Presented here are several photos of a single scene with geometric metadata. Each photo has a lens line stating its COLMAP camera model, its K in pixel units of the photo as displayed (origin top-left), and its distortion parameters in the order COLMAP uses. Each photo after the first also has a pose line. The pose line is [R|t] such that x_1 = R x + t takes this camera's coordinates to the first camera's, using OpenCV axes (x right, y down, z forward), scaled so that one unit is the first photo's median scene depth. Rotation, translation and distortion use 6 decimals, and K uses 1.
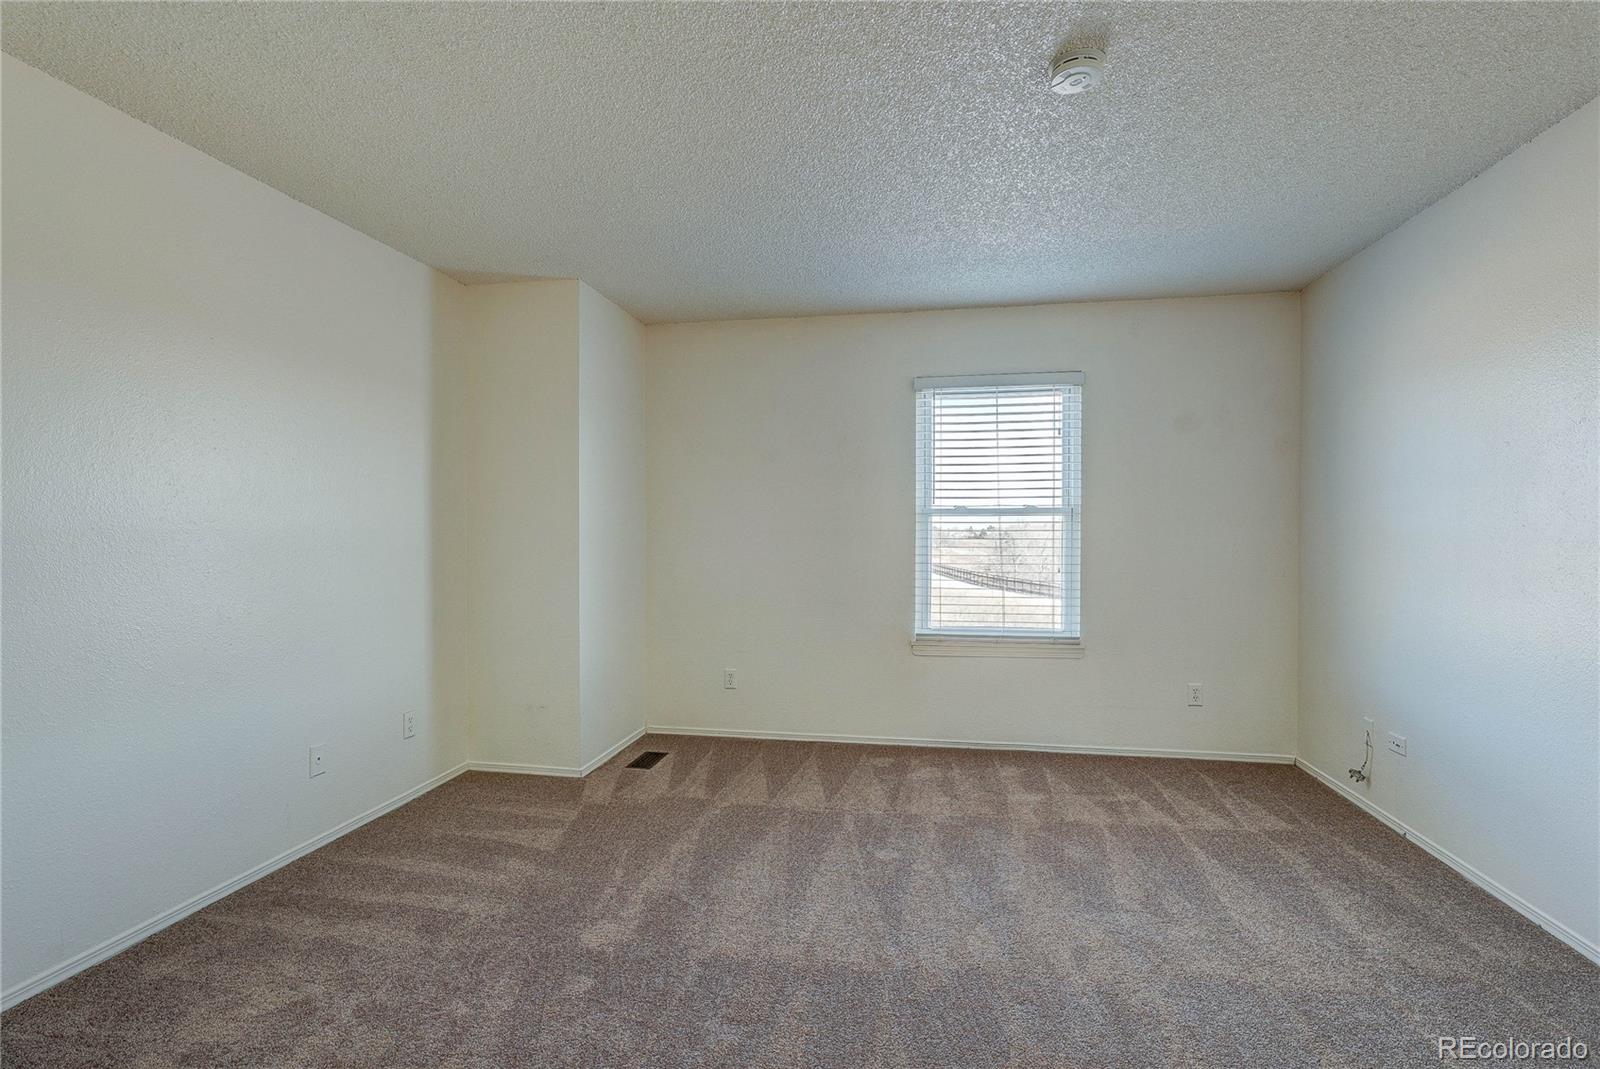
lens RADIAL K [[759.5, 0, 800.4], [0, 759.5, 541.5], [0, 0, 1]] dist [-0.004021, 0.000067]
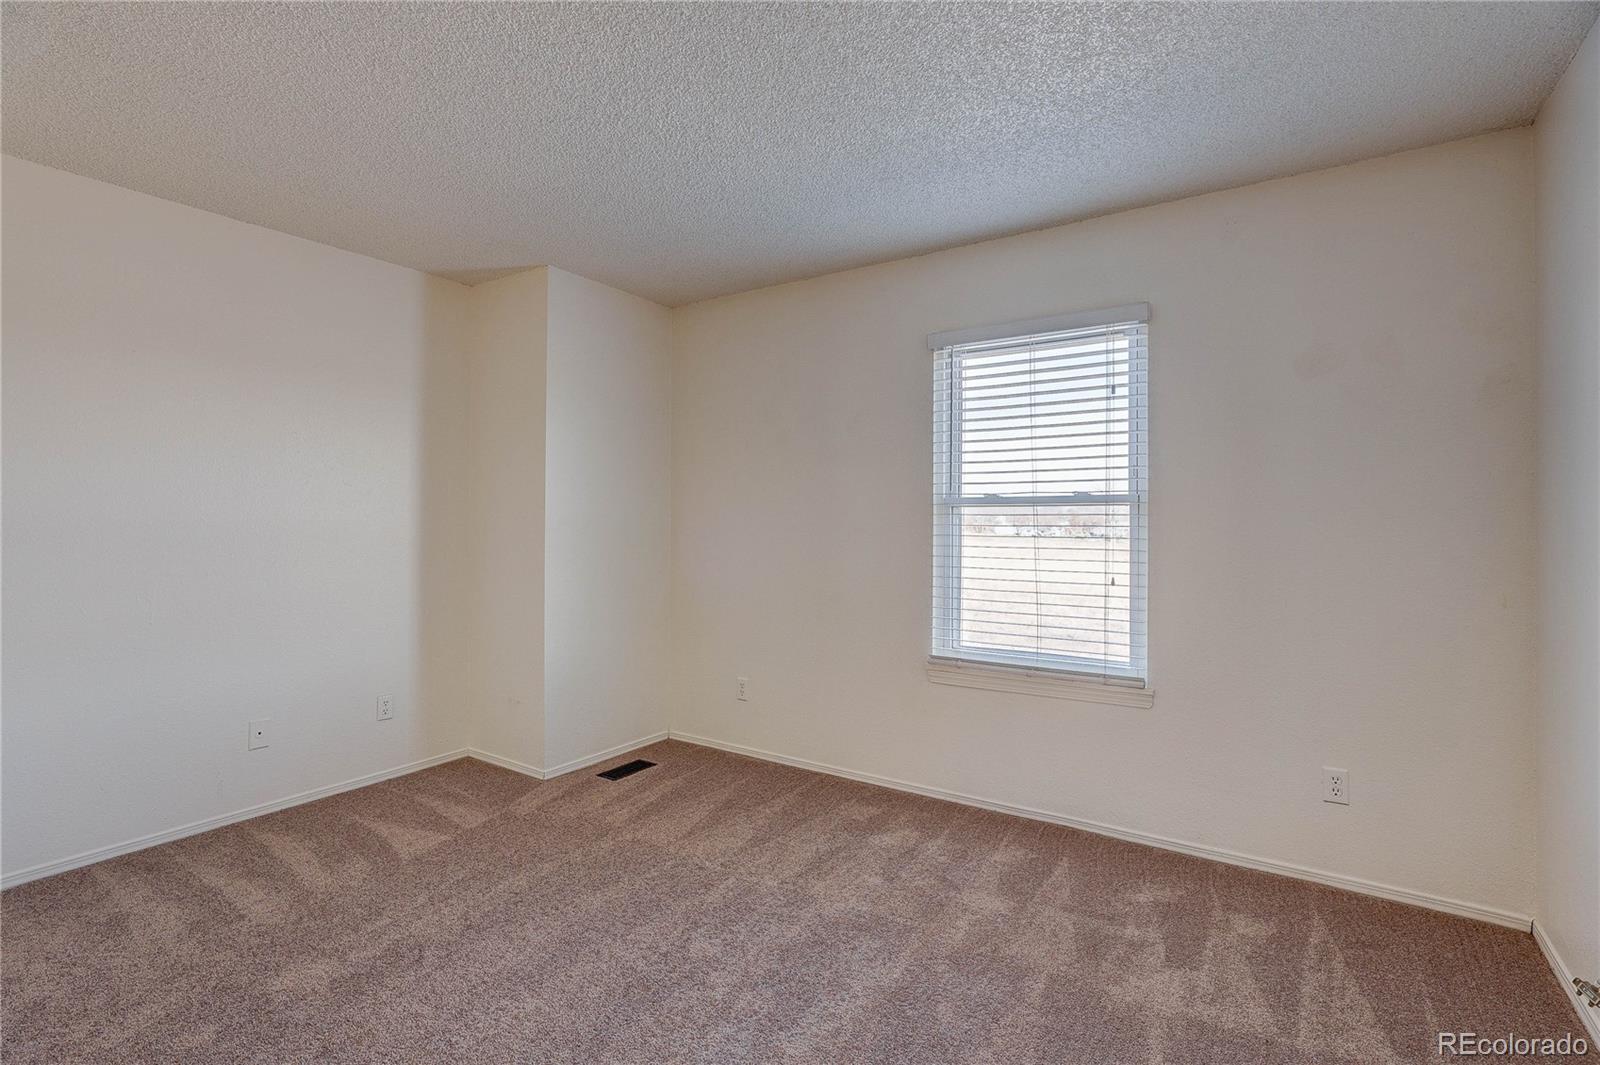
lens RADIAL K [[745.0, 0, 799.8], [0, 745.0, 515.1], [0, 0, 1]] dist [-0.001392, 0.000214]
pose [[0.915572, 0.001346, -0.402152, 0.372262], [-0.011269, 0.999688, -0.022310, -0.006535], [0.401997, 0.024958, 0.915301, 0.249974]]
